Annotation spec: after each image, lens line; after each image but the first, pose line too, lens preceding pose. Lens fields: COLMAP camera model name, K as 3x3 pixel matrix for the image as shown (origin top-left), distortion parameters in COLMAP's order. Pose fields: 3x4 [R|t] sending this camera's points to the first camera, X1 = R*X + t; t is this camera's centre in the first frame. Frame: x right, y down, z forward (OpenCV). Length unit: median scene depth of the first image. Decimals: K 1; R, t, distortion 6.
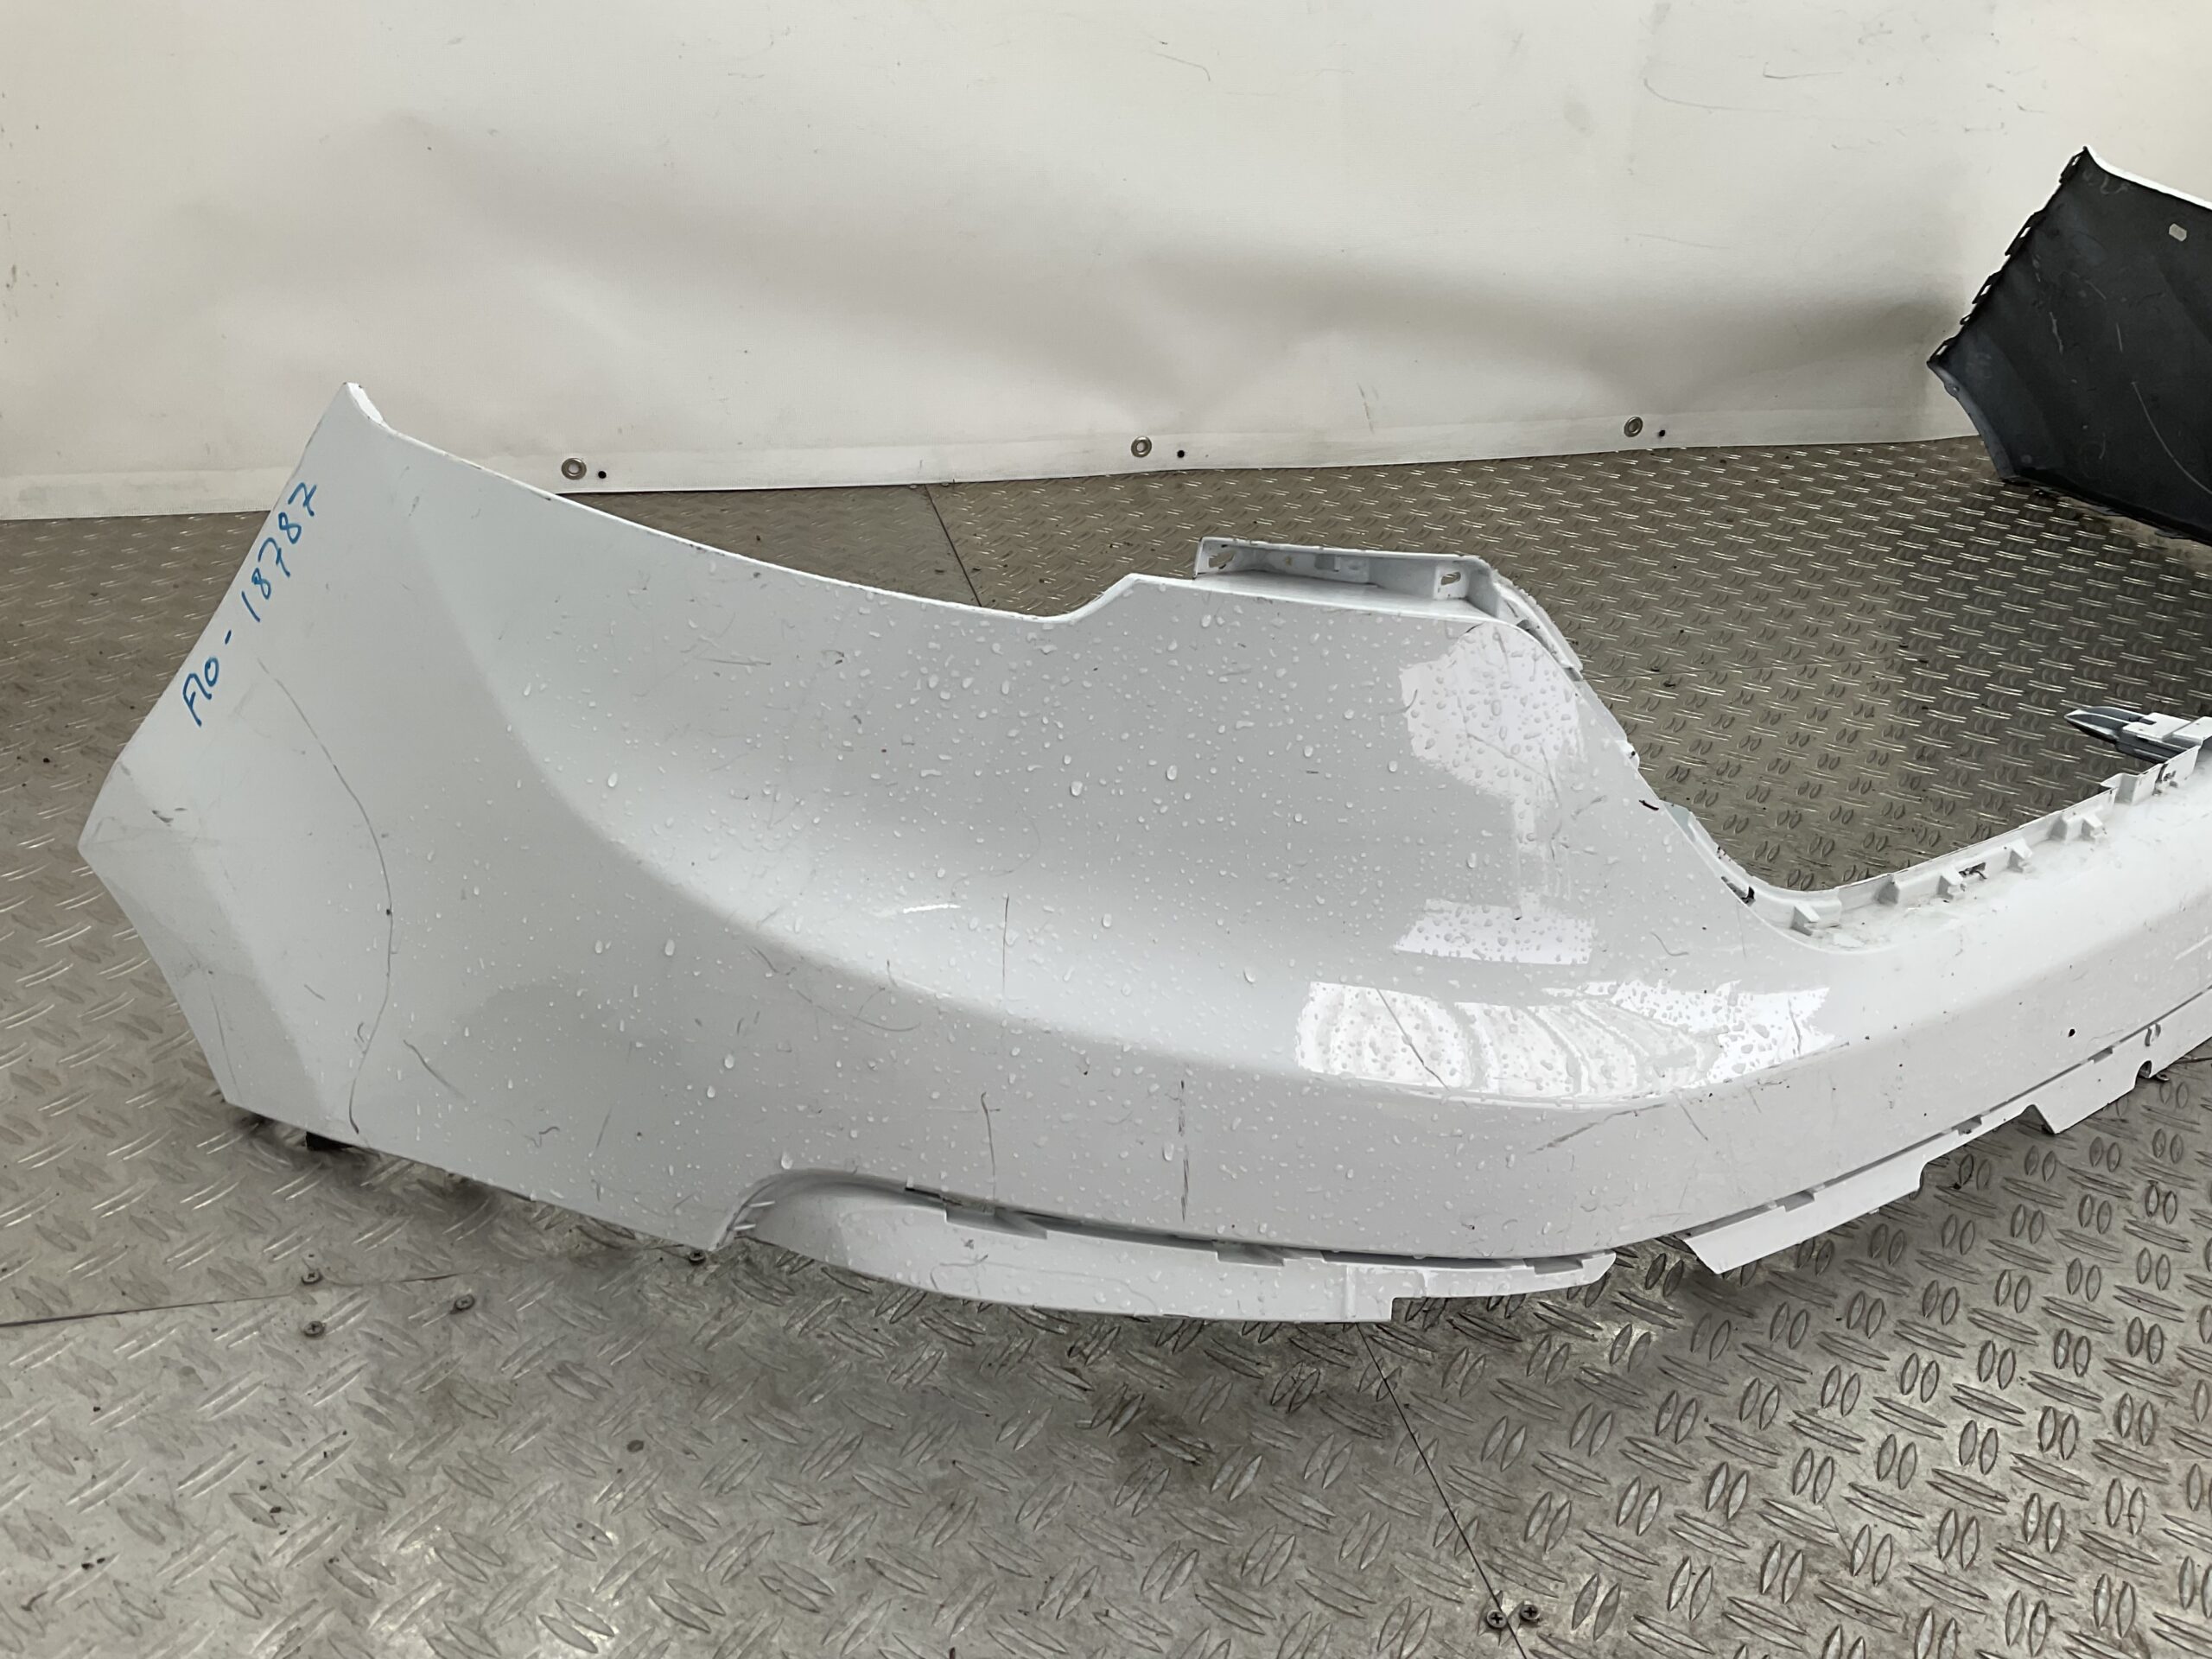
lens RADIAL K [[1790.8, 0, 1065.1], [0, 1790.8, 799.4], [0, 0, 1]] dist [0.070542, -0.117240]
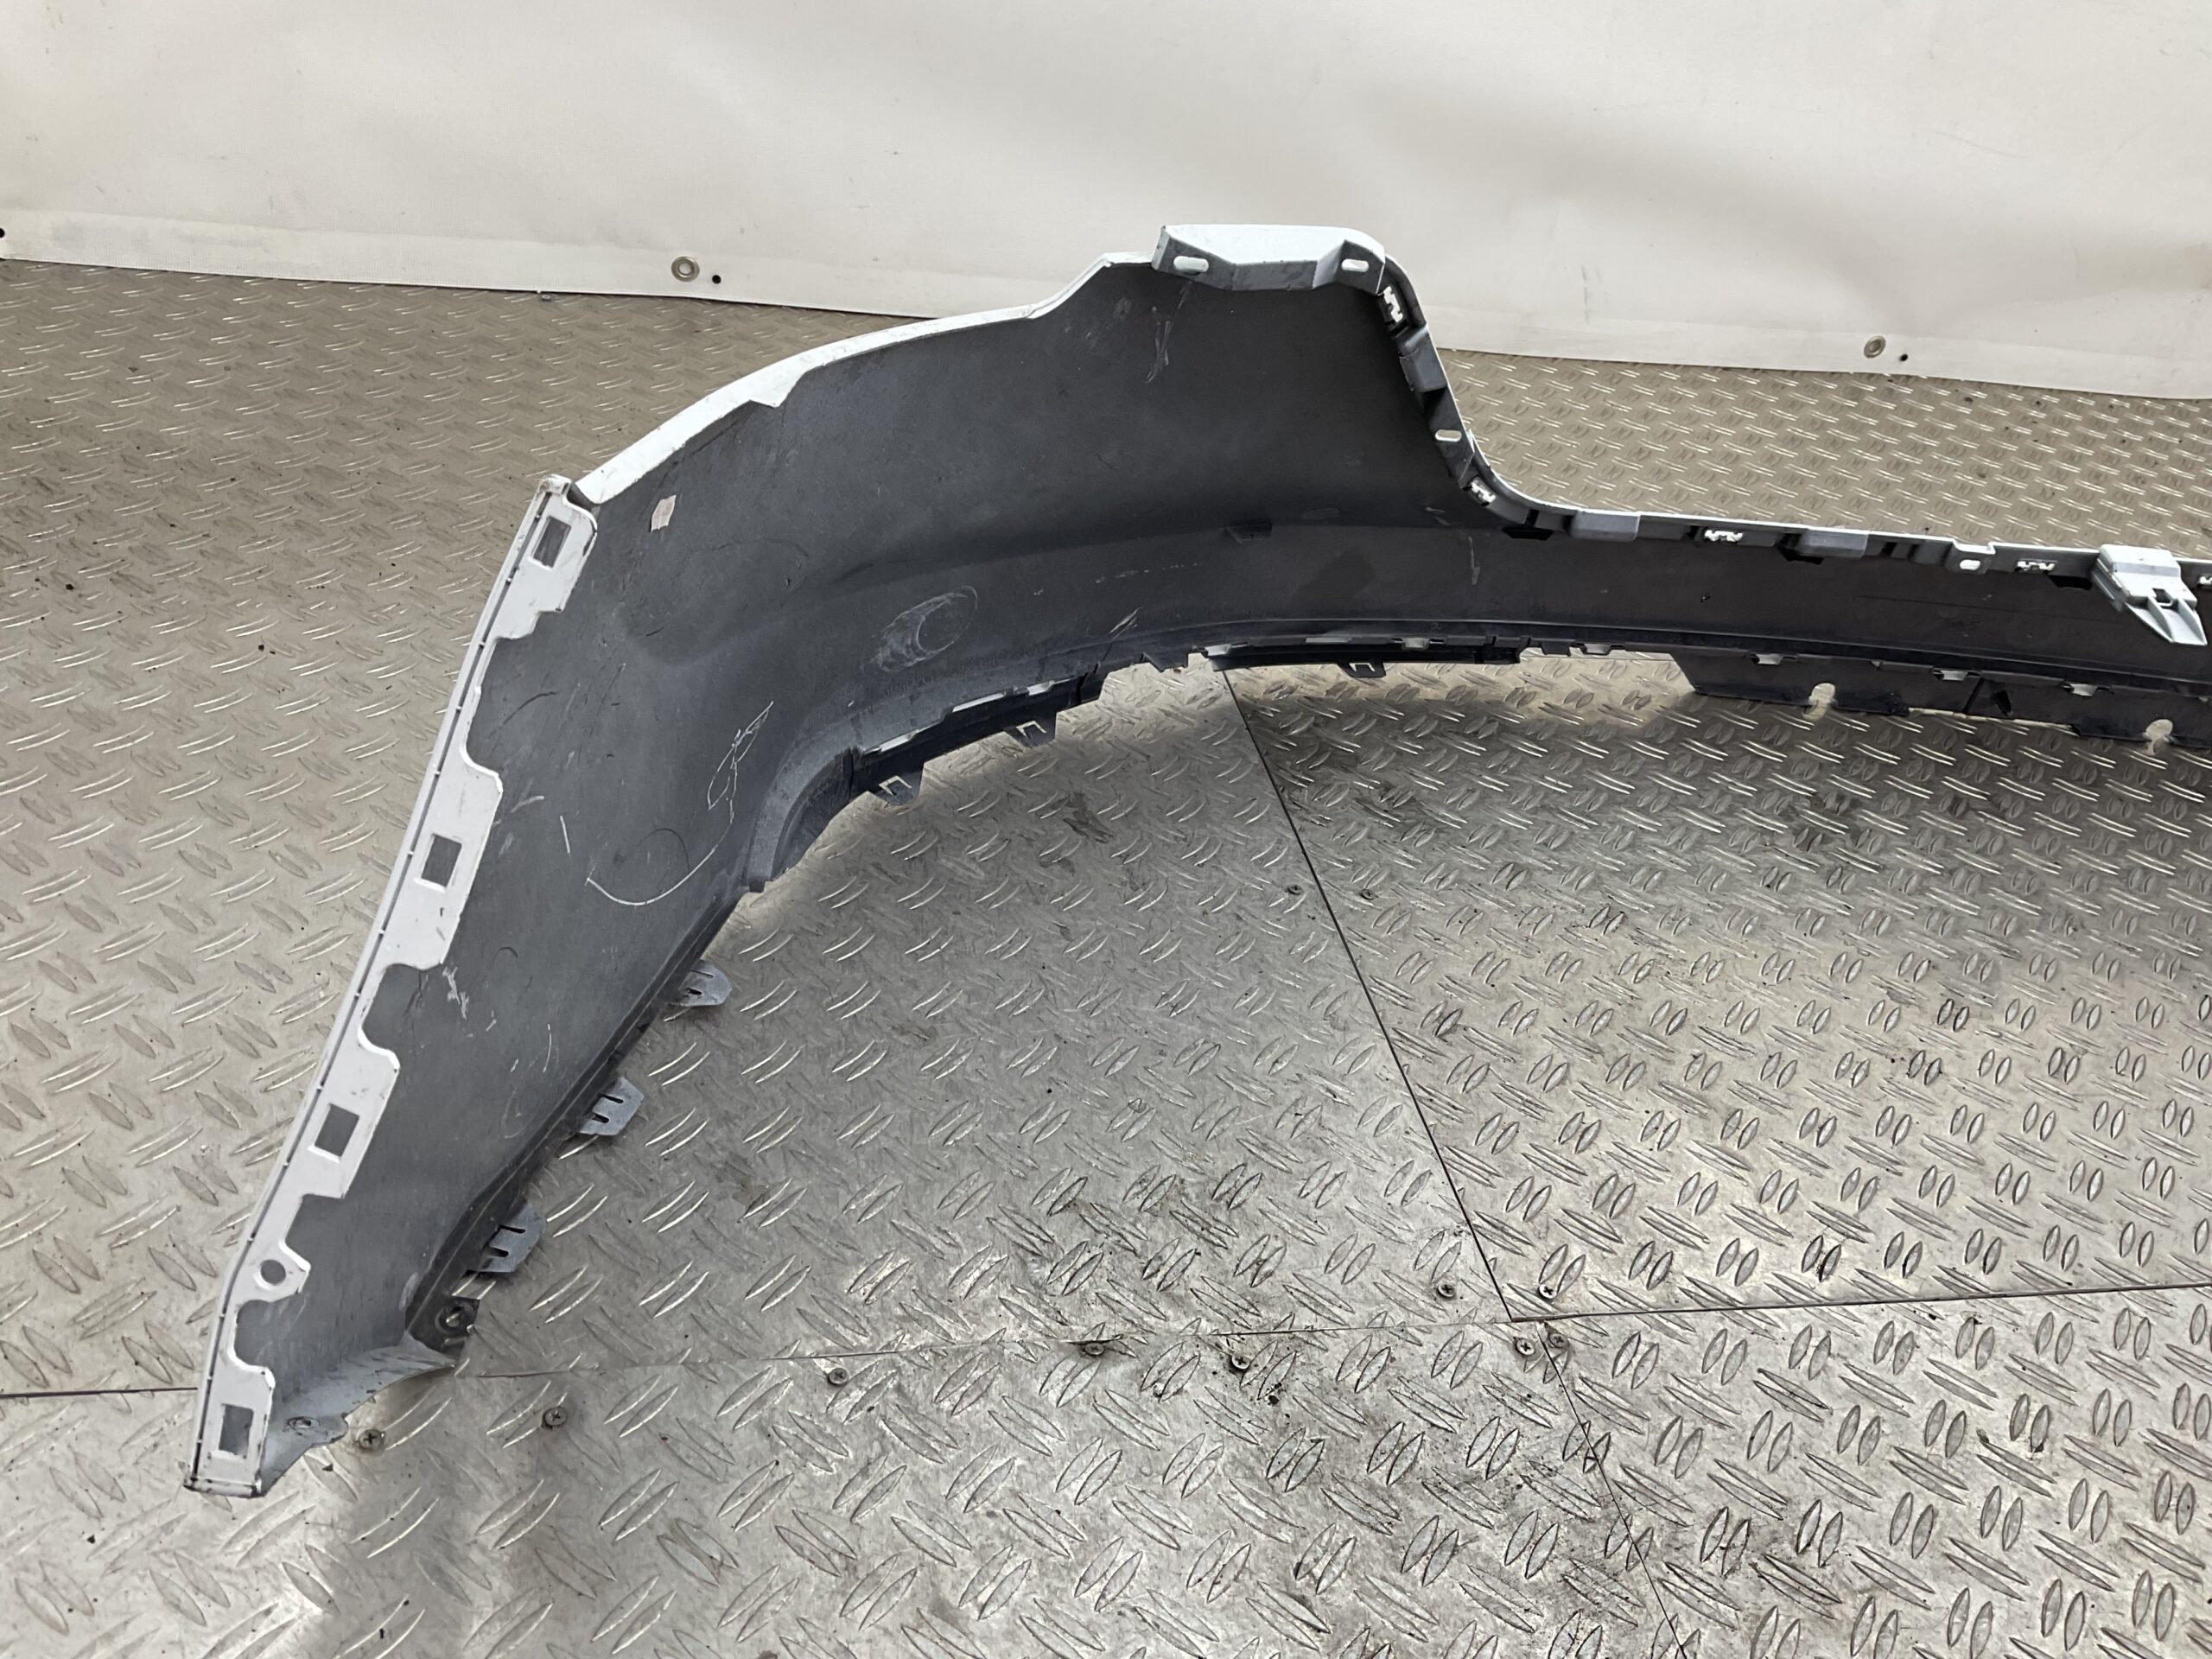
lens RADIAL K [[1790.8, 0, 1075.5], [0, 1790.8, 816.2], [0, 0, 1]] dist [0.070542, -0.117240]
pose [[0.993670, 0.112189, 0.005817, -0.133956], [-0.112064, 0.986276, 0.121248, -0.109559], [0.007866, -0.121132, 0.992605, 0.228237]]
